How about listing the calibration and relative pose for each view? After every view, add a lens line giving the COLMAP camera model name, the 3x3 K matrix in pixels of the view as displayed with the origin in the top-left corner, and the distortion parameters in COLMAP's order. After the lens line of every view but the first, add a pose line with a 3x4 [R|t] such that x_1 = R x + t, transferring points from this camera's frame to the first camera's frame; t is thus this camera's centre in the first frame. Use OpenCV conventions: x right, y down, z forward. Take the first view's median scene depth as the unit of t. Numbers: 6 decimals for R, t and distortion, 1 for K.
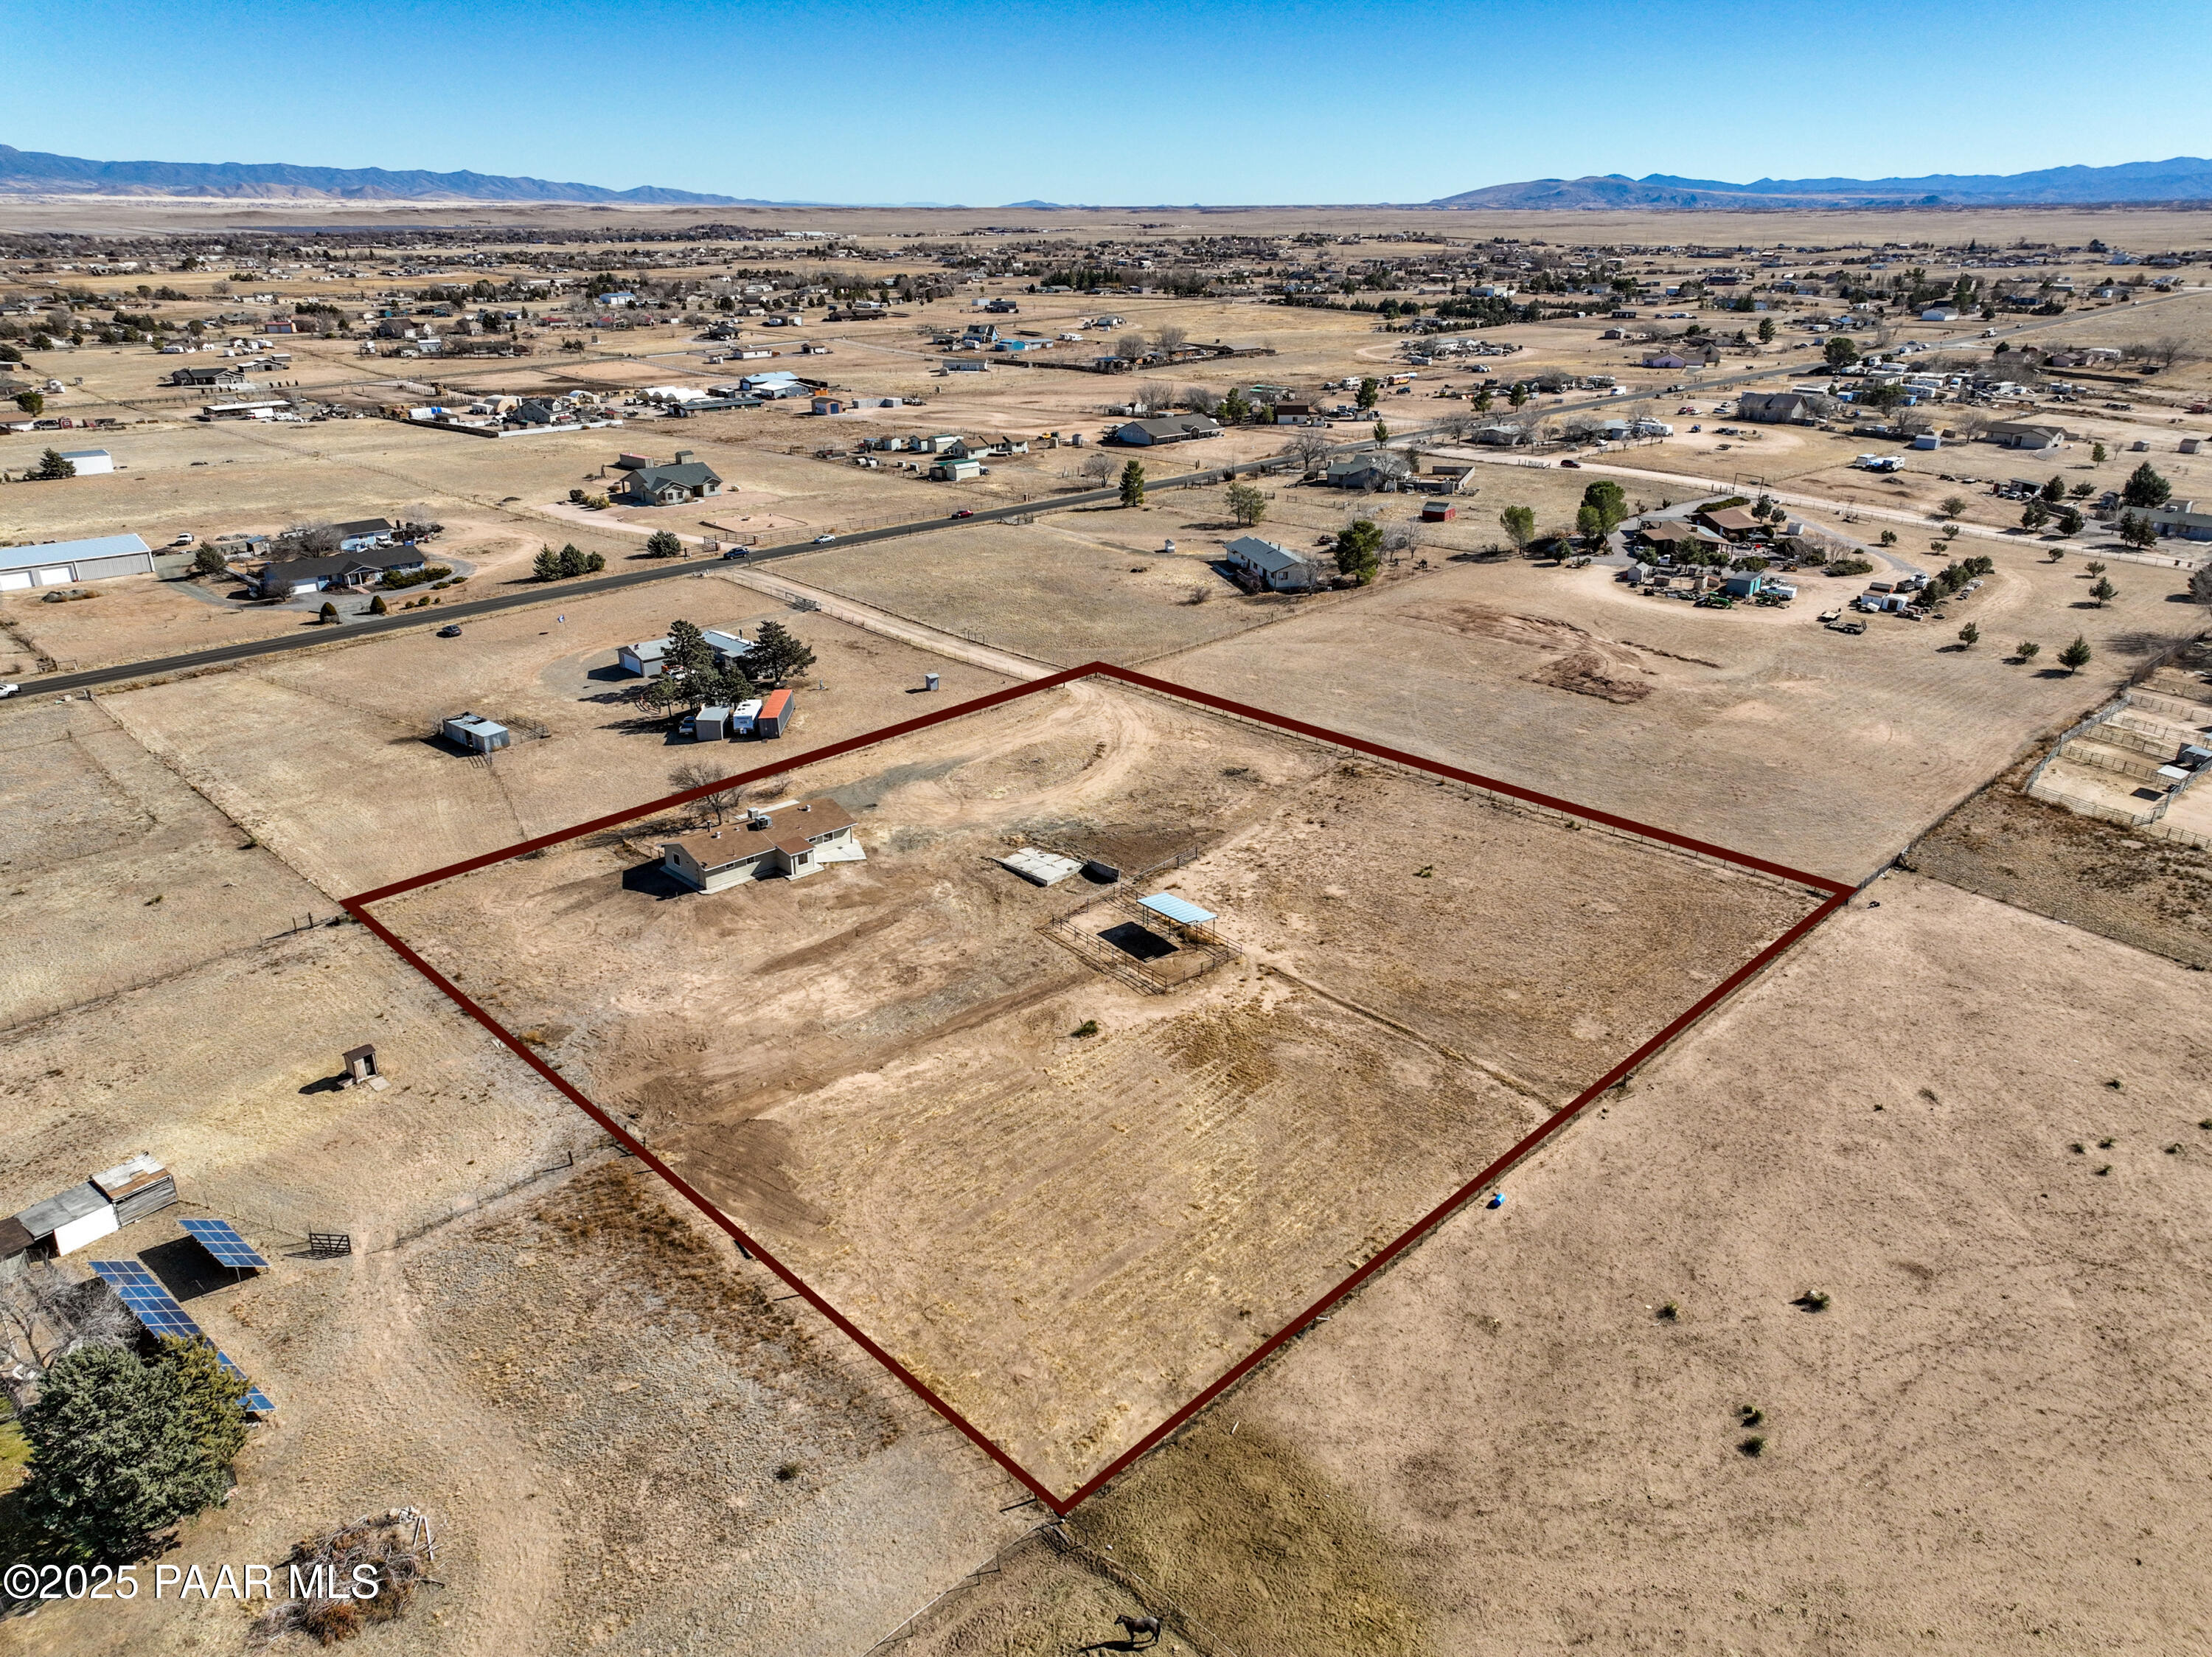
lens RADIAL K [[1557.3, 0, 1108.5], [0, 1557.3, 822.5], [0, 0, 1]] dist [-0.002963, 0.021807]
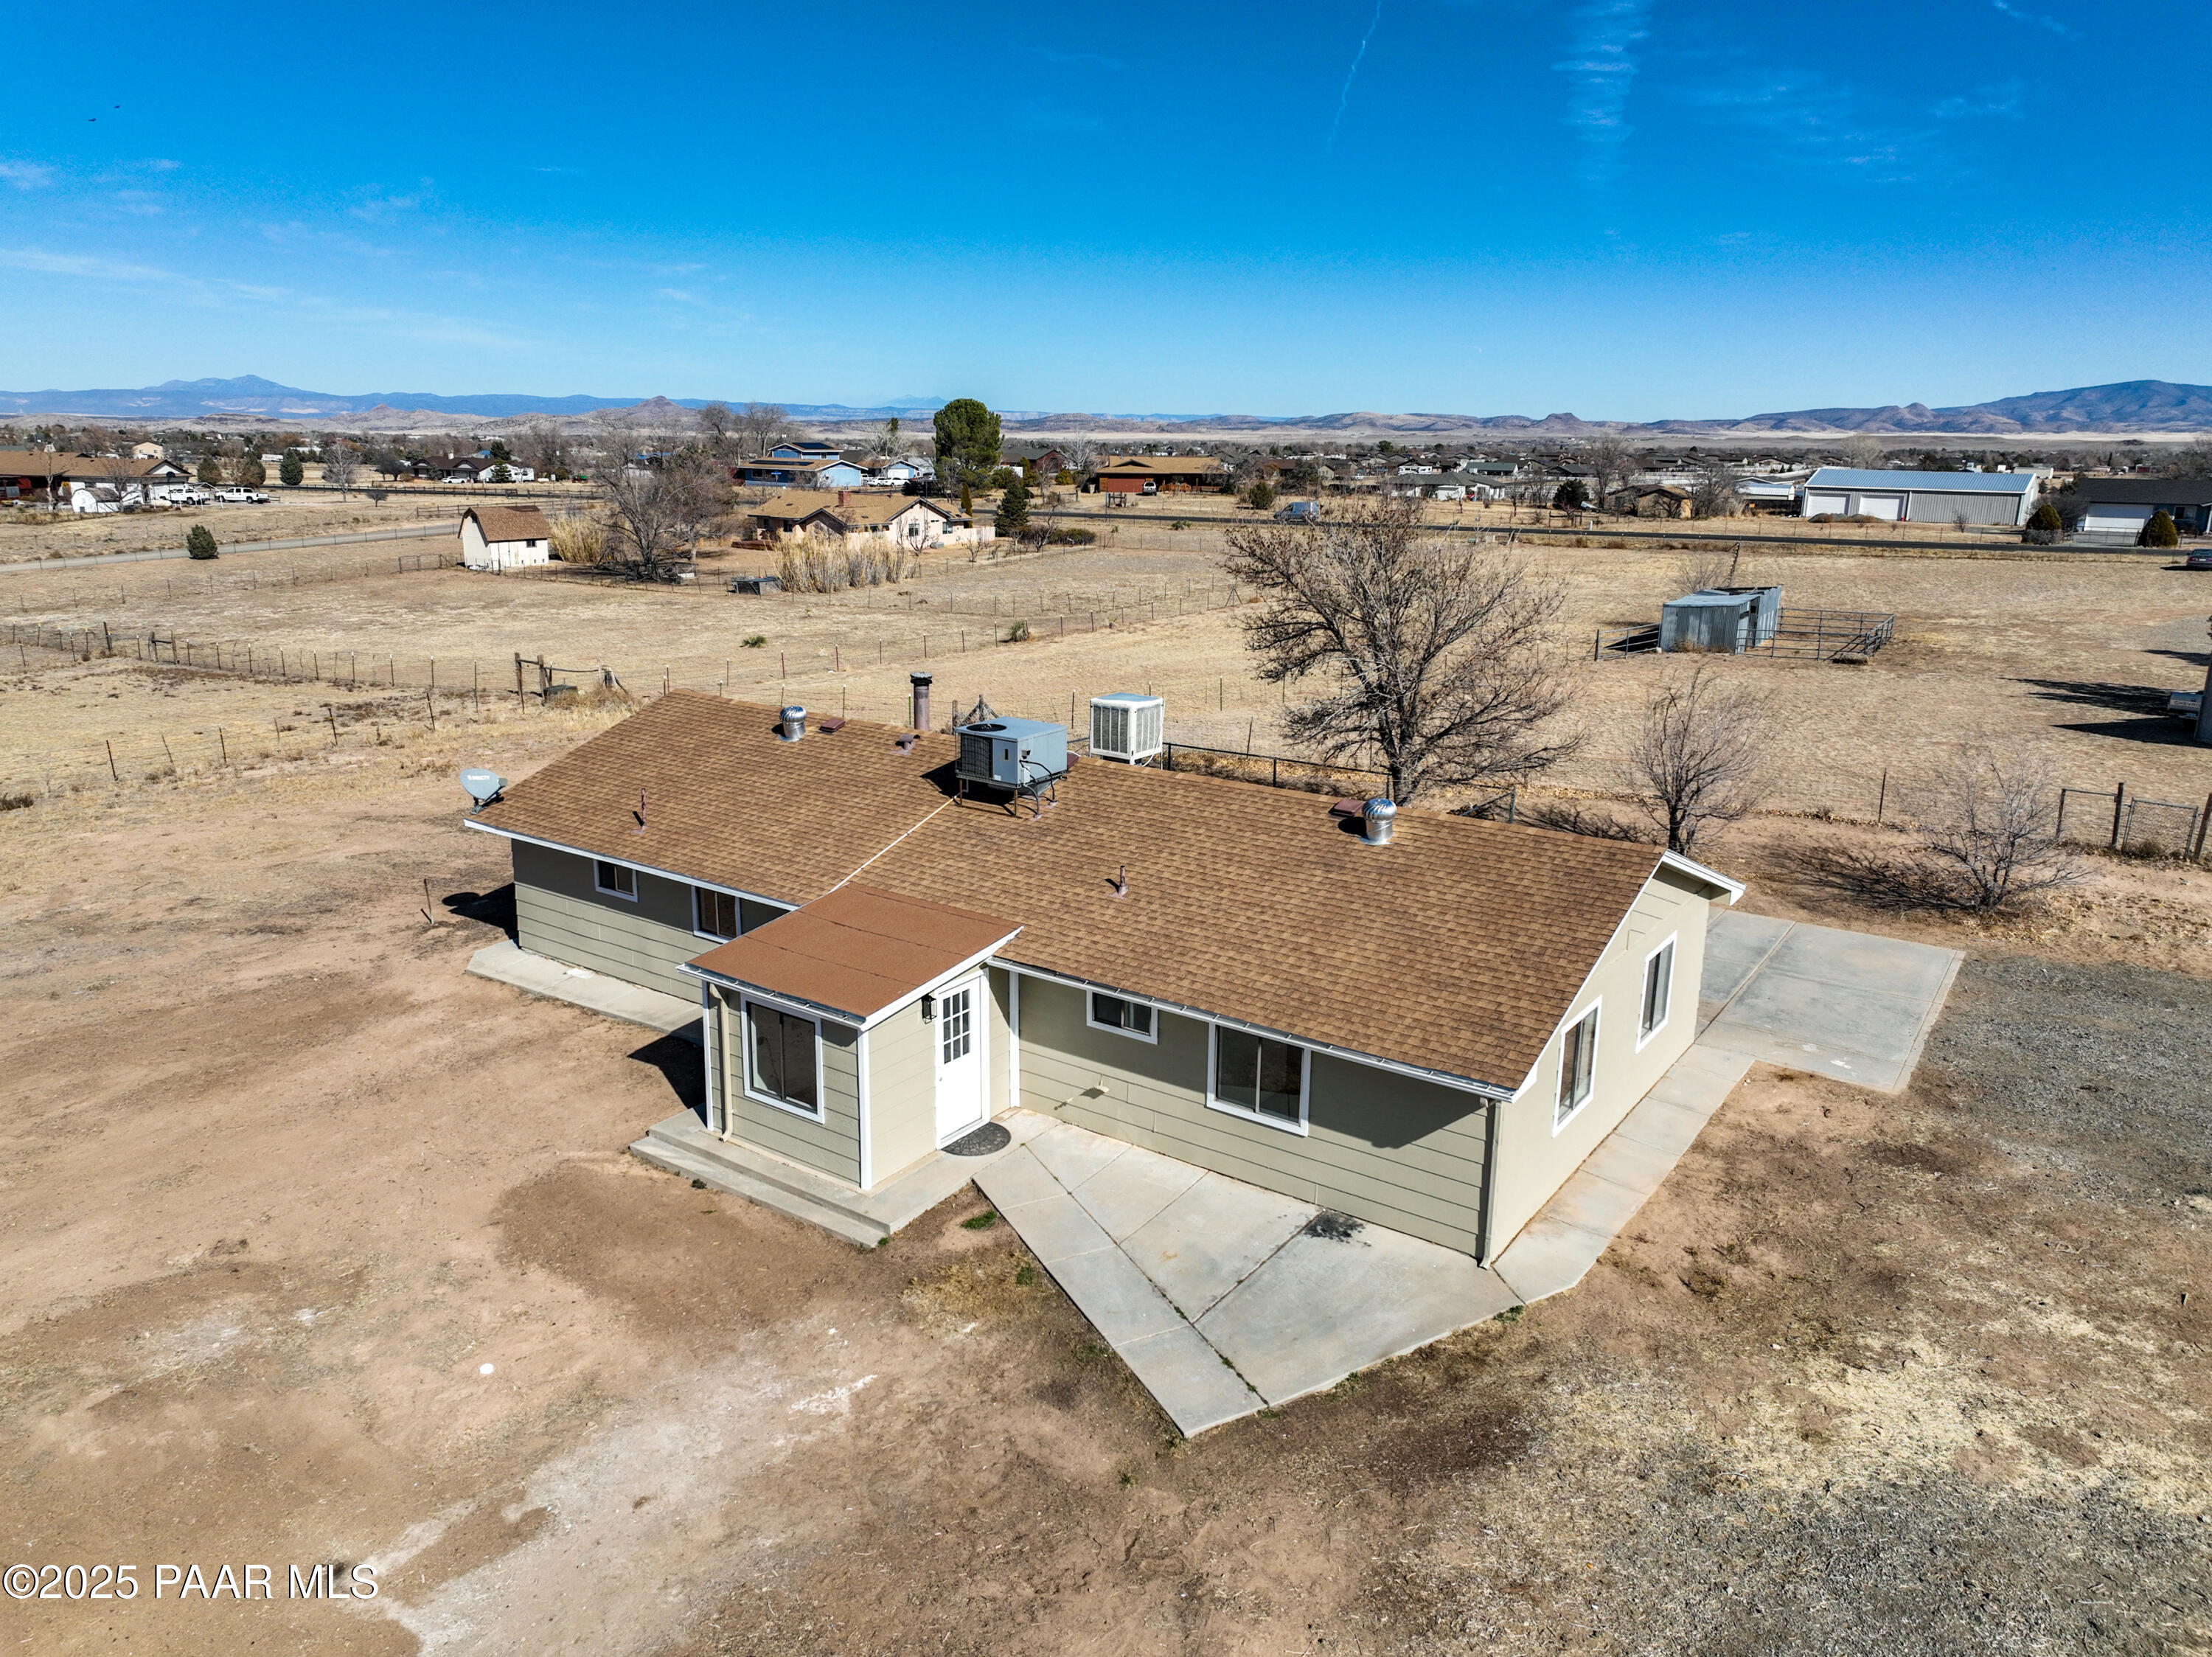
lens RADIAL K [[1565.4, 0, 1102.0], [0, 1565.4, 794.9], [0, 0, 1]] dist [-0.011593, 0.028026]
pose [[0.179373, 0.221830, -0.958445, -0.081261], [-0.372999, 0.916840, 0.142394, -0.021766], [0.910328, 0.331957, 0.247199, 0.988968]]
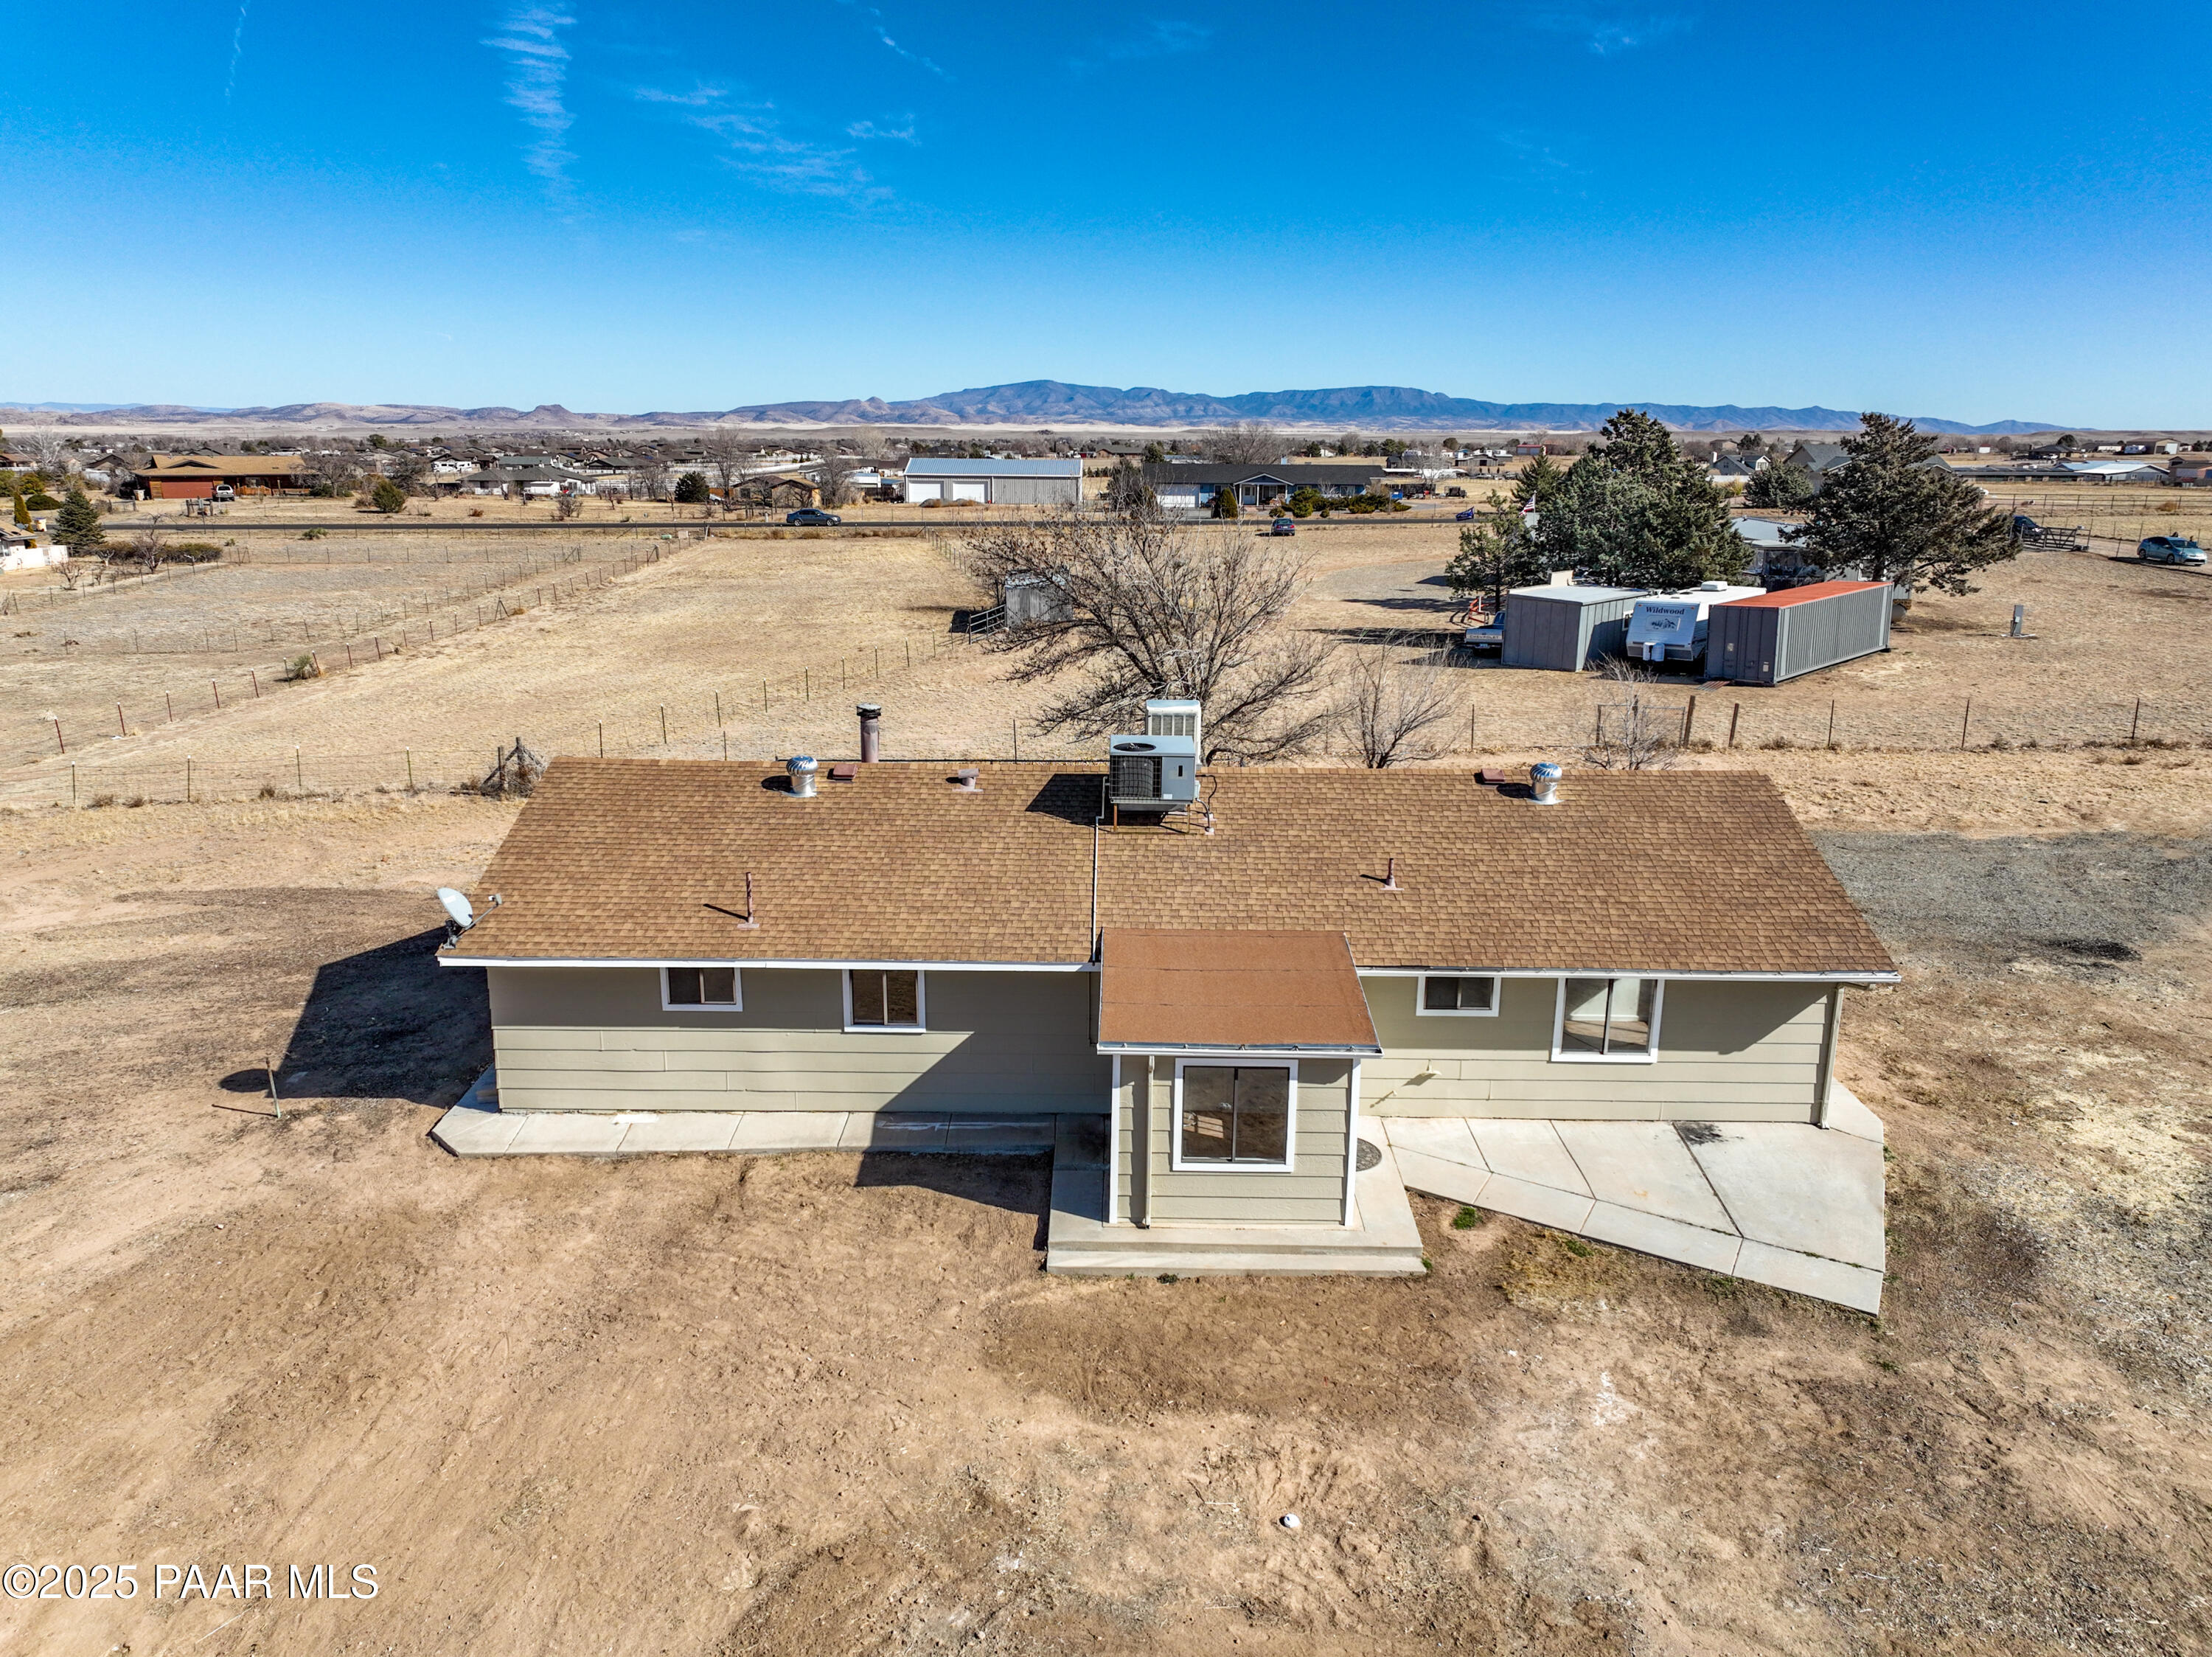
lens RADIAL K [[1557.3, 0, 1108.5], [0, 1557.3, 822.5], [0, 0, 1]] dist [-0.002963, 0.021807]
pose [[0.712279, 0.171866, -0.680529, -0.131303], [-0.262838, 0.964324, -0.031563, 0.008913], [0.650826, 0.201350, 0.732041, 0.911469]]
